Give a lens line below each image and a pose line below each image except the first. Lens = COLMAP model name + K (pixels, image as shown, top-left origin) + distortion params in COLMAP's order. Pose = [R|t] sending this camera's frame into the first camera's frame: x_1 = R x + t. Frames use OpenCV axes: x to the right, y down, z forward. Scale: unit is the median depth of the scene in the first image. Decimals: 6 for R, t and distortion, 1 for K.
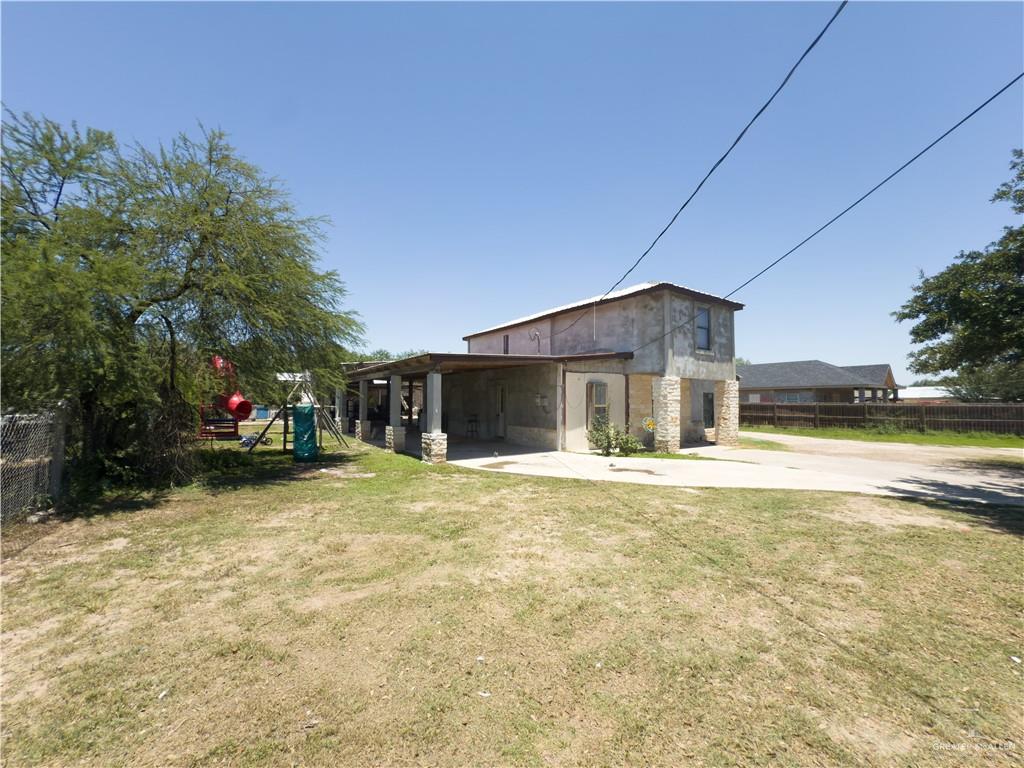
lens RADIAL K [[411.0, 0, 512.0], [0, 411.0, 384.5], [0, 0, 1]] dist [-0.000160, -0.000002]
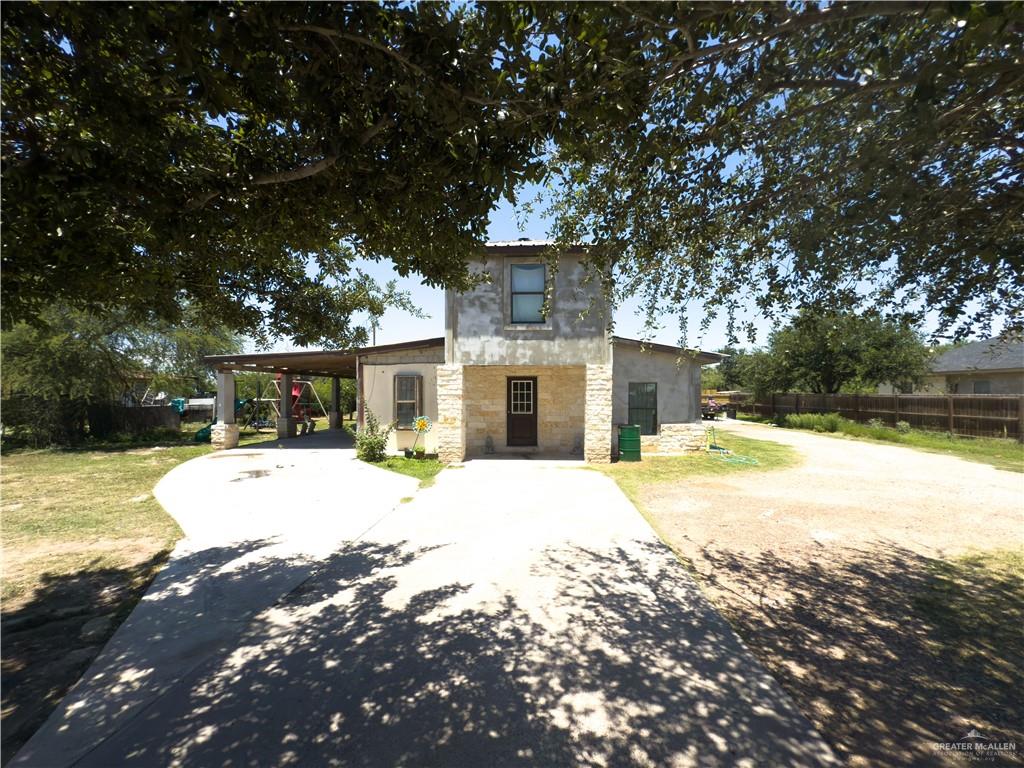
lens RADIAL K [[411.0, 0, 512.1], [0, 411.0, 387.7], [0, 0, 1]] dist [-0.000160, -0.000002]
pose [[0.804485, -0.012103, -0.593850, 0.894610], [0.028778, 0.999412, 0.018616, 0.012511], [0.593276, -0.032066, 0.804361, 0.419881]]
